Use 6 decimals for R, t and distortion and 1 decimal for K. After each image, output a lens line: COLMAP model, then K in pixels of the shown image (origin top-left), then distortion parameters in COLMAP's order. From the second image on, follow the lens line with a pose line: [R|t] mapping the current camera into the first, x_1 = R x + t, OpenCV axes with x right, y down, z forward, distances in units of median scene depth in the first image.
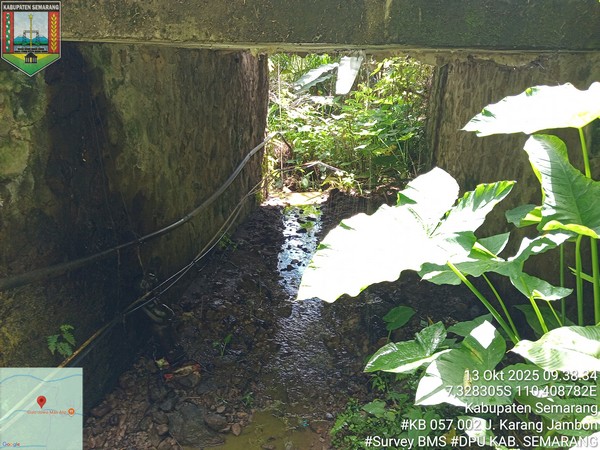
lens RADIAL K [[456.3, 0, 303.0], [0, 456.3, 225.0], [0, 0, 1]] dist [0.050042, -0.096786]
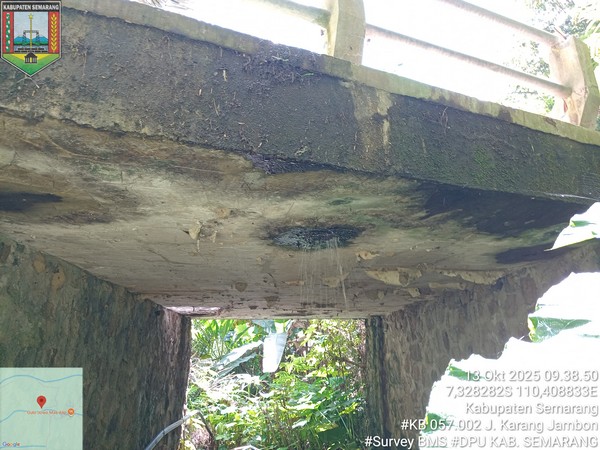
lens RADIAL K [[456.3, 0, 303.0], [0, 456.3, 225.0], [0, 0, 1]] dist [0.050042, -0.096786]
pose [[0.983855, 0.011449, 0.178603, -0.022759], [0.095664, 0.809778, -0.578885, 0.022489], [-0.151257, 0.586625, 0.795608, 0.128283]]
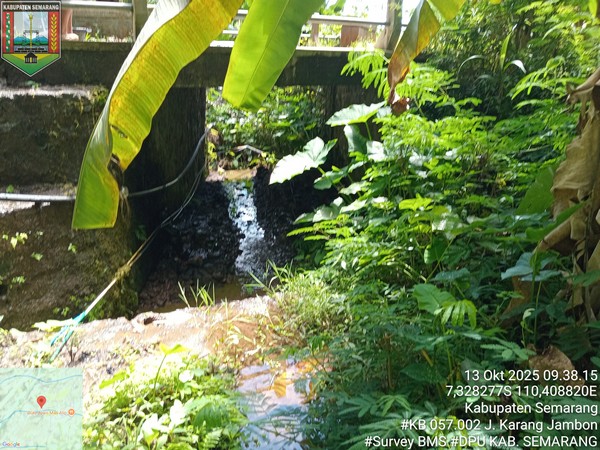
lens RADIAL K [[456.3, 0, 303.0], [0, 456.3, 225.0], [0, 0, 1]] dist [0.050042, -0.096786]
pose [[0.981419, -0.059119, 0.182545, -0.062645], [0.055427, 0.998143, 0.025261, 0.065211], [-0.183699, -0.014674, 0.982873, -0.337170]]
